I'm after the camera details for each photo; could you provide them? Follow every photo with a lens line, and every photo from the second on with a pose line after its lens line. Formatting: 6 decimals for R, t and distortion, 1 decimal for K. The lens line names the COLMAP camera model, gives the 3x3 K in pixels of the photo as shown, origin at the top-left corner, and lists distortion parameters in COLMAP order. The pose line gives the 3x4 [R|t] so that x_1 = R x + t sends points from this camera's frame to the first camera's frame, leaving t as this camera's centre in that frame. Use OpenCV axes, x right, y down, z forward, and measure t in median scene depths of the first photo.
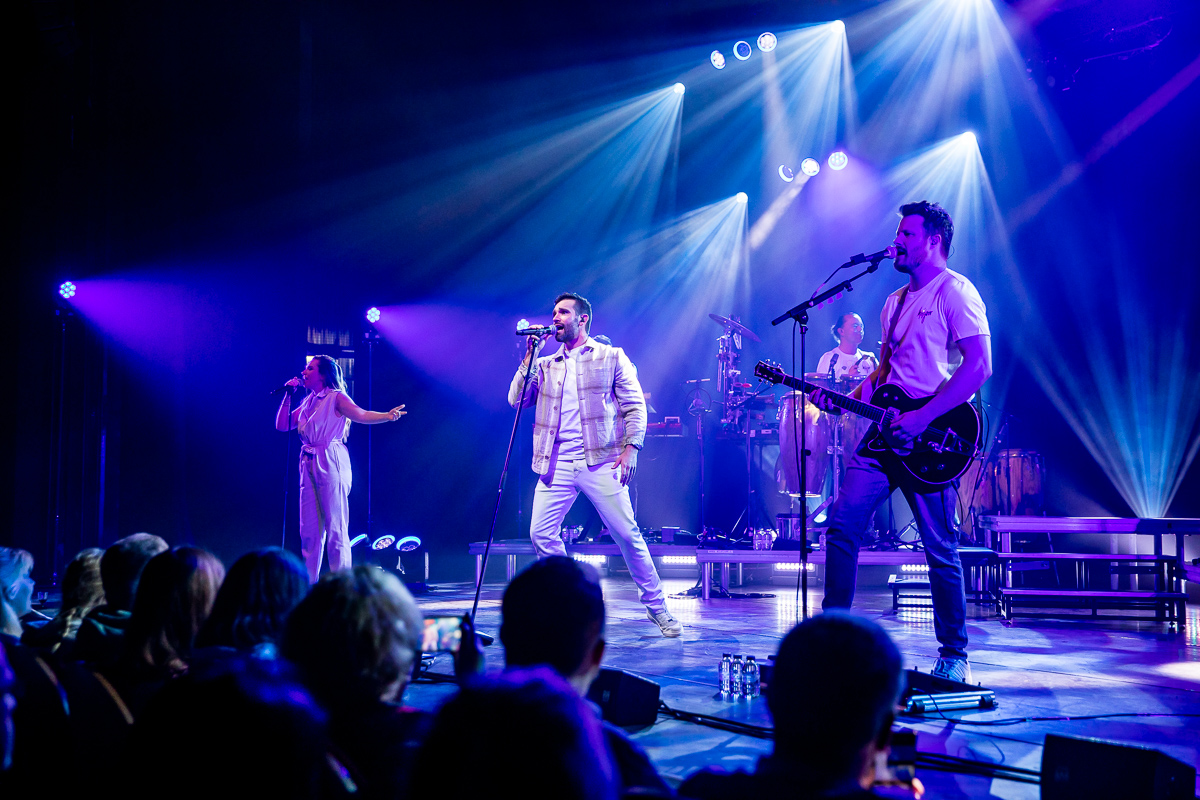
lens RADIAL K [[1525.1, 0, 584.7], [0, 1525.1, 406.3], [0, 0, 1]] dist [0.083228, 0.000000]
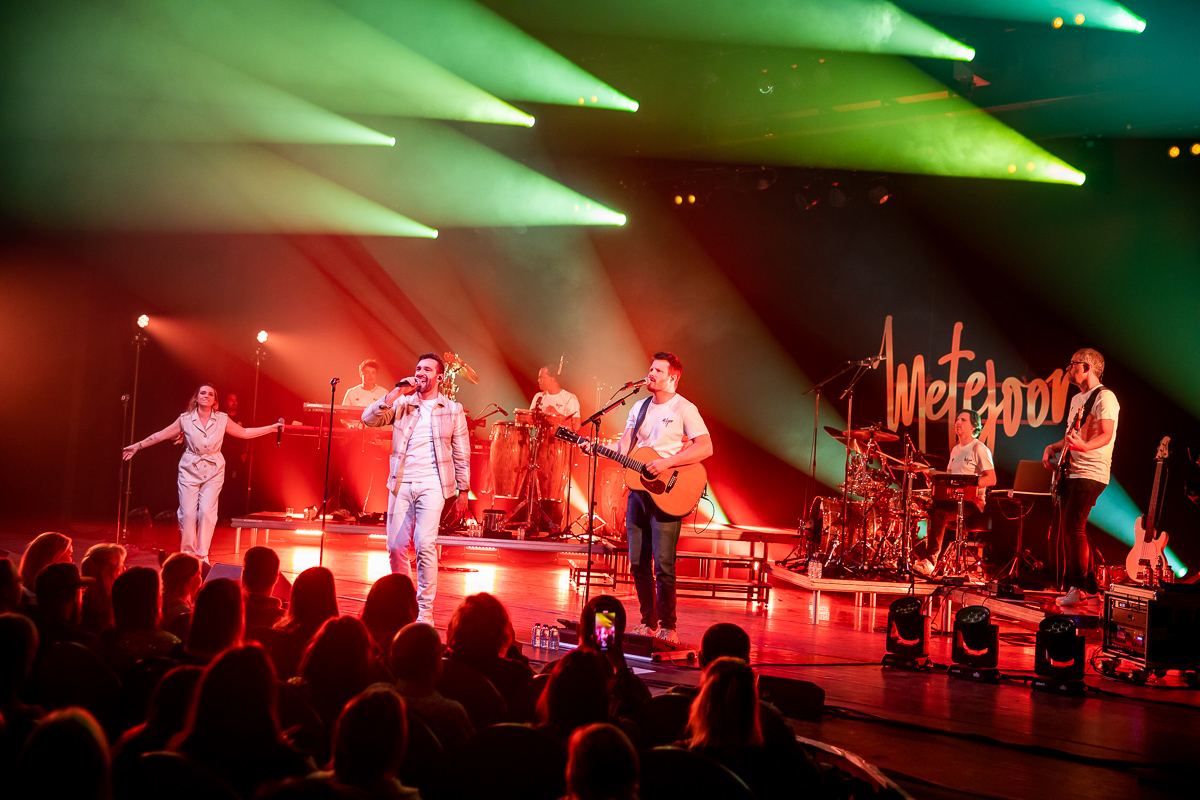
lens RADIAL K [[1377.4, 0, 583.9], [0, 1377.4, 407.5], [0, 0, 1]] dist [0.060679, 0.000000]
pose [[0.961443, 0.069618, 0.266045, -0.151920], [-0.075159, 0.997114, 0.010690, -0.049755], [-0.264533, -0.030274, 0.963901, -0.240902]]
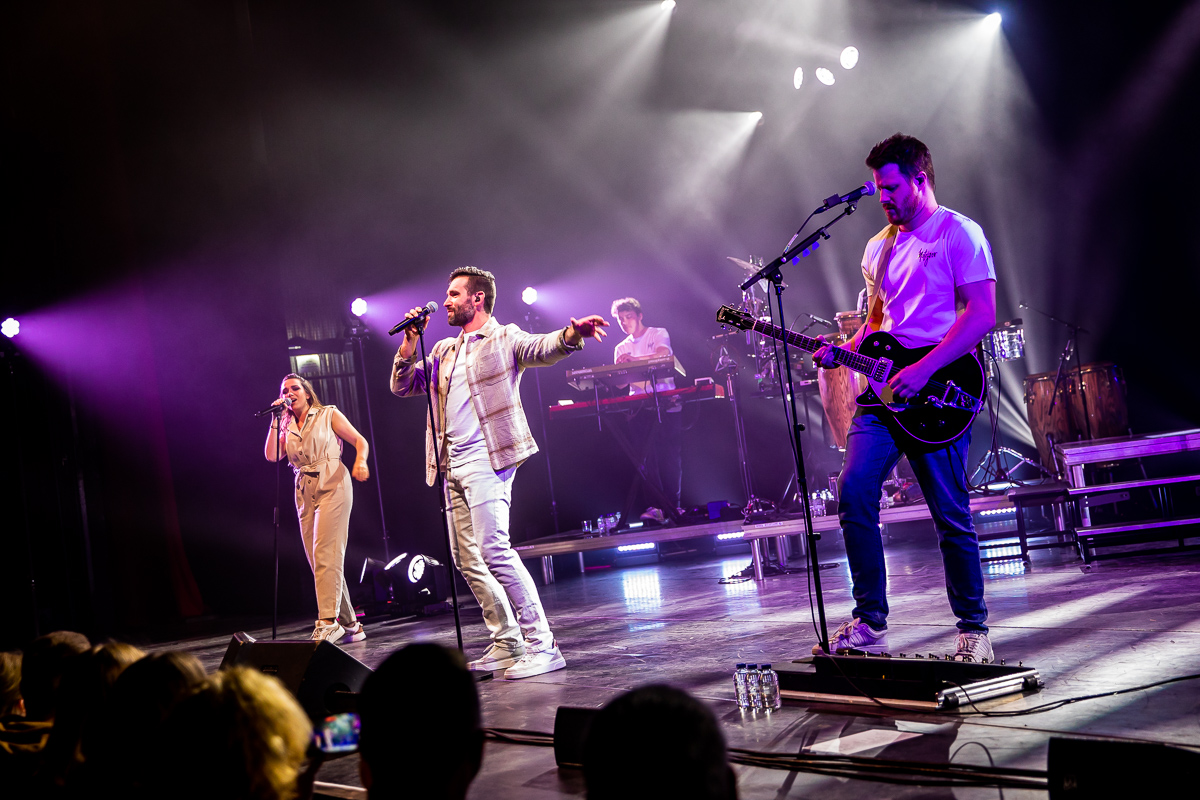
lens RADIAL K [[1710.9, 0, 609.6], [0, 1710.9, 391.1], [0, 0, 1]] dist [0.048624, 0.000000]
pose [[0.990885, -0.133249, -0.019764, 0.033231], [0.133561, 0.990921, 0.015381, -0.011872], [0.017535, -0.017880, 0.999686, 0.004416]]
